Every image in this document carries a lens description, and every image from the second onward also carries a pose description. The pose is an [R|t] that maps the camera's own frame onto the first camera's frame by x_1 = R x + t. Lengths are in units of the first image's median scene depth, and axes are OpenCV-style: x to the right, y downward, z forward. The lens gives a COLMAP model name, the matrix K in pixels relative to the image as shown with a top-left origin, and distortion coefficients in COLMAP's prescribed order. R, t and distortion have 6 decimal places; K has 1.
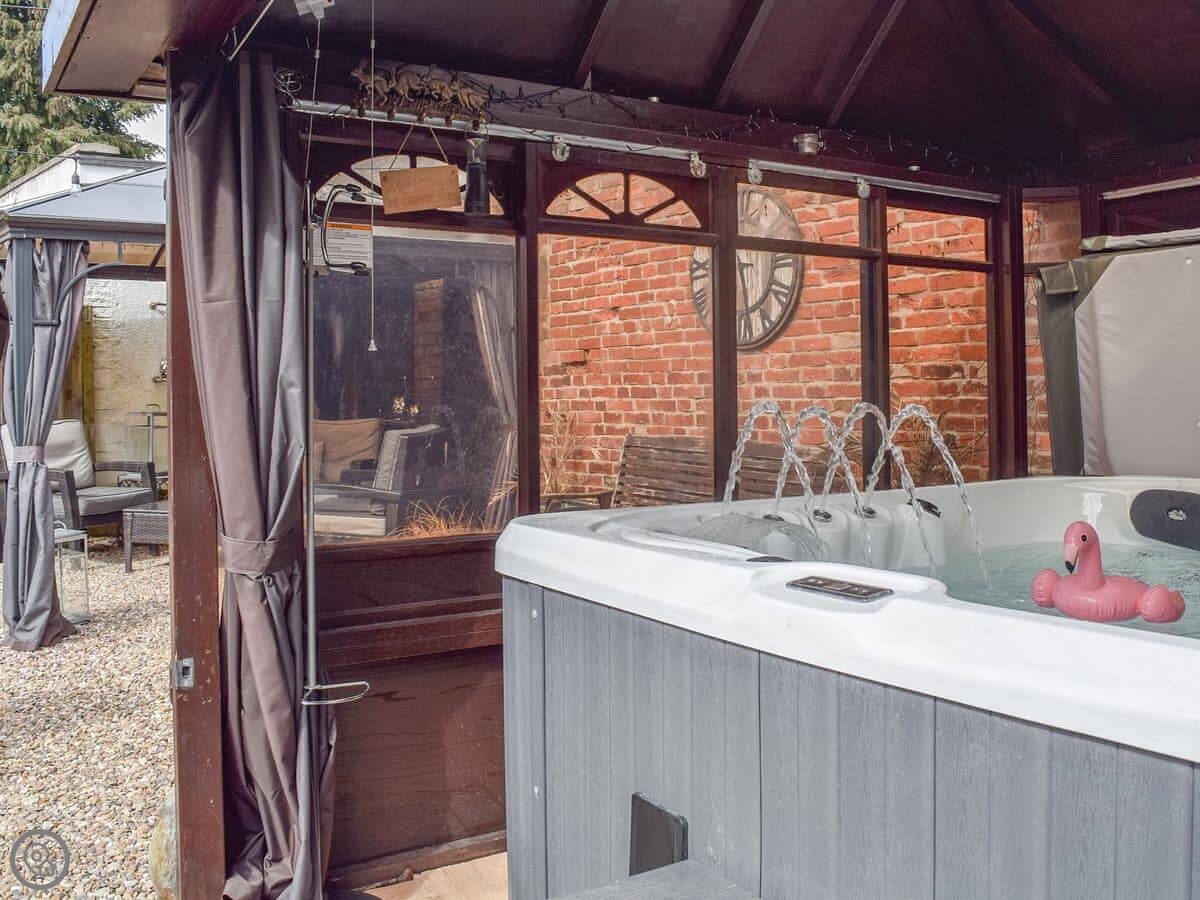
lens RADIAL K [[1143.7, 0, 689.0], [0, 1143.7, 359.2], [0, 0, 1]] dist [-0.076282, 0.007996]
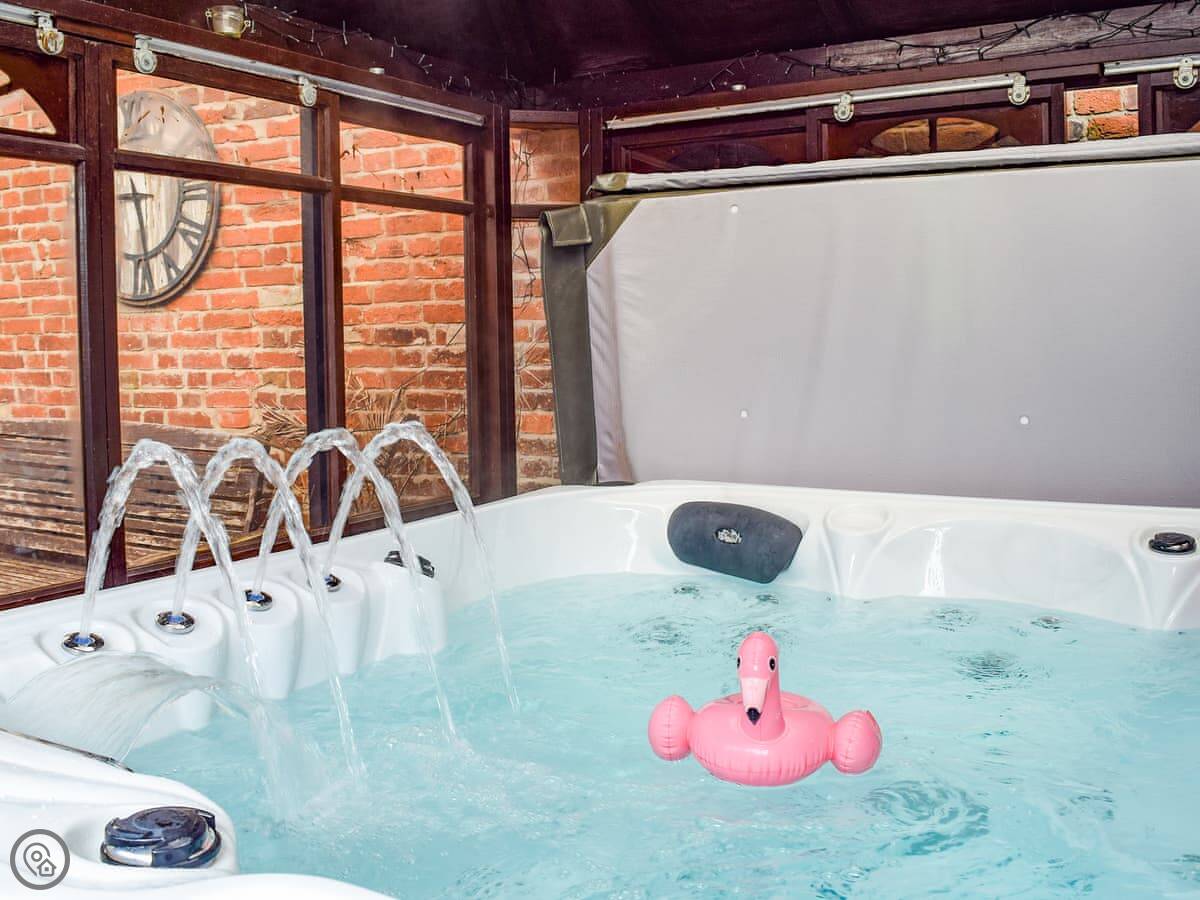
lens RADIAL K [[1181.6, 0, 637.6], [0, 1181.6, 366.0], [0, 0, 1]] dist [-0.094960, 0.018671]
pose [[0.904523, -0.019494, 0.425979, 0.018493], [-0.003964, 0.998527, 0.054113, -0.013974], [-0.426406, -0.050635, 0.903113, 0.177627]]
